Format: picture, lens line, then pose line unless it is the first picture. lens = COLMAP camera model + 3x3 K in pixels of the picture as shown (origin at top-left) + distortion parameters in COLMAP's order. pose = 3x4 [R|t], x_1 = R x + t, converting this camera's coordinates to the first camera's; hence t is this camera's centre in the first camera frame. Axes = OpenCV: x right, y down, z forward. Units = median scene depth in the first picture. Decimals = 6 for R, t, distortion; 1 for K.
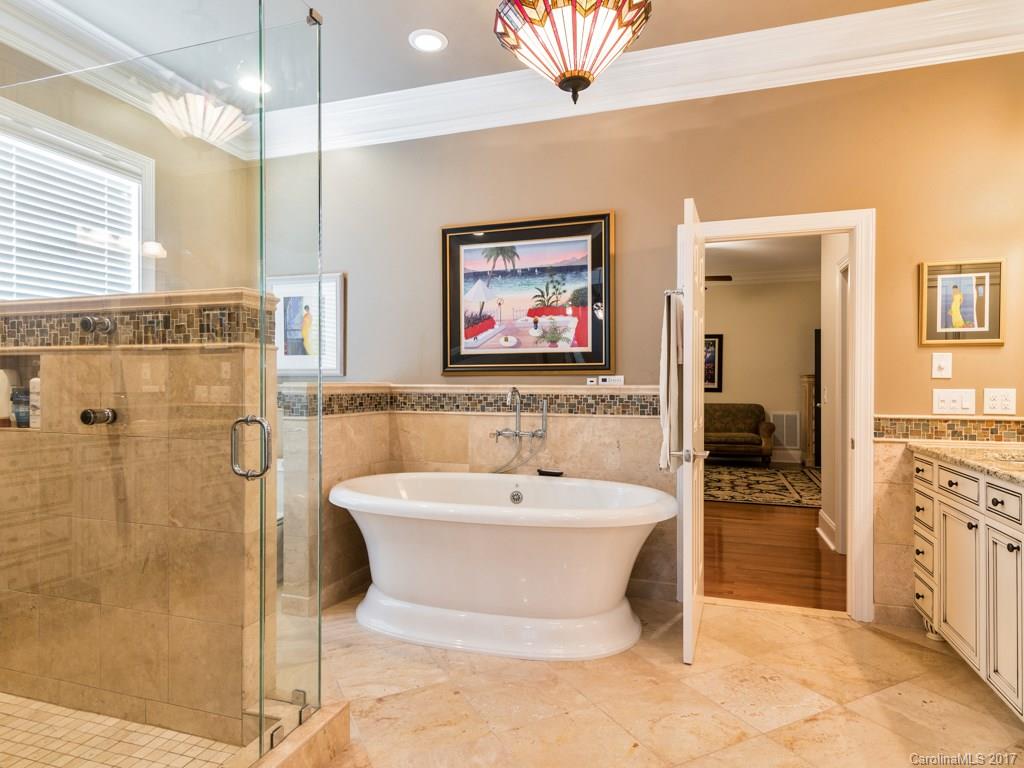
lens RADIAL K [[574.7, 0, 514.3], [0, 574.7, 385.1], [0, 0, 1]] dist [0.006011, -0.000660]
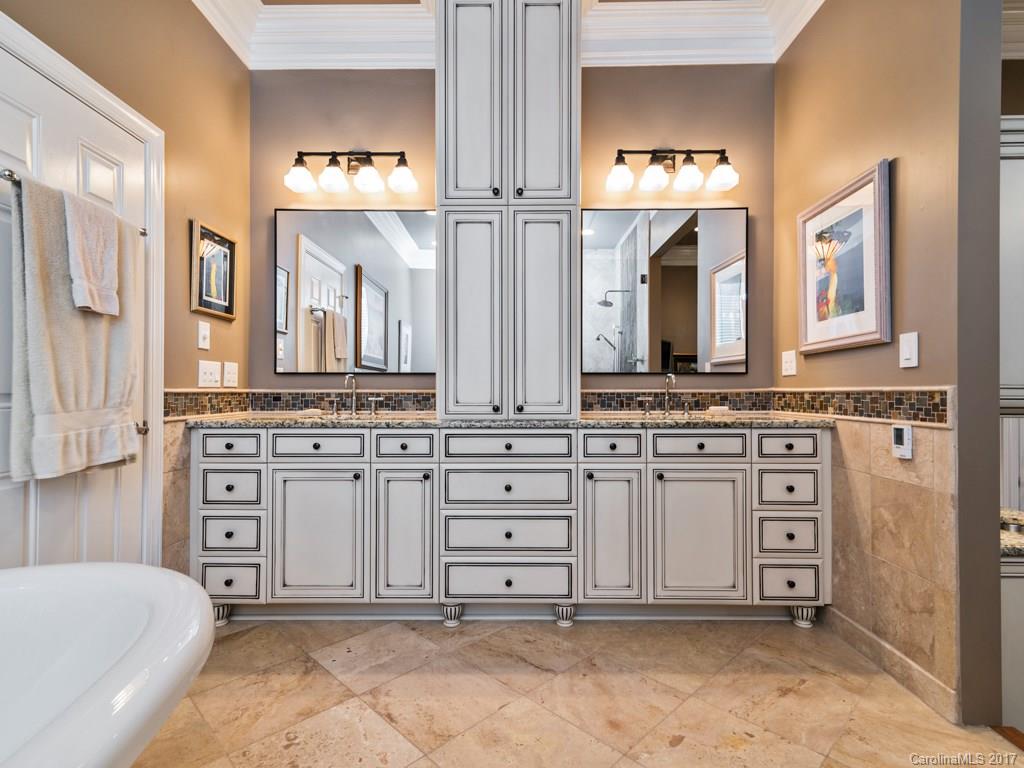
lens RADIAL K [[525.2, 0, 519.4], [0, 525.2, 388.4], [0, 0, 1]] dist [0.017820, -0.003269]
pose [[-0.304350, 0.001030, 0.952560, -0.191947], [0.001393, 0.999999, -0.000636, 0.043522], [-0.952559, 0.001133, -0.304351, 0.628733]]
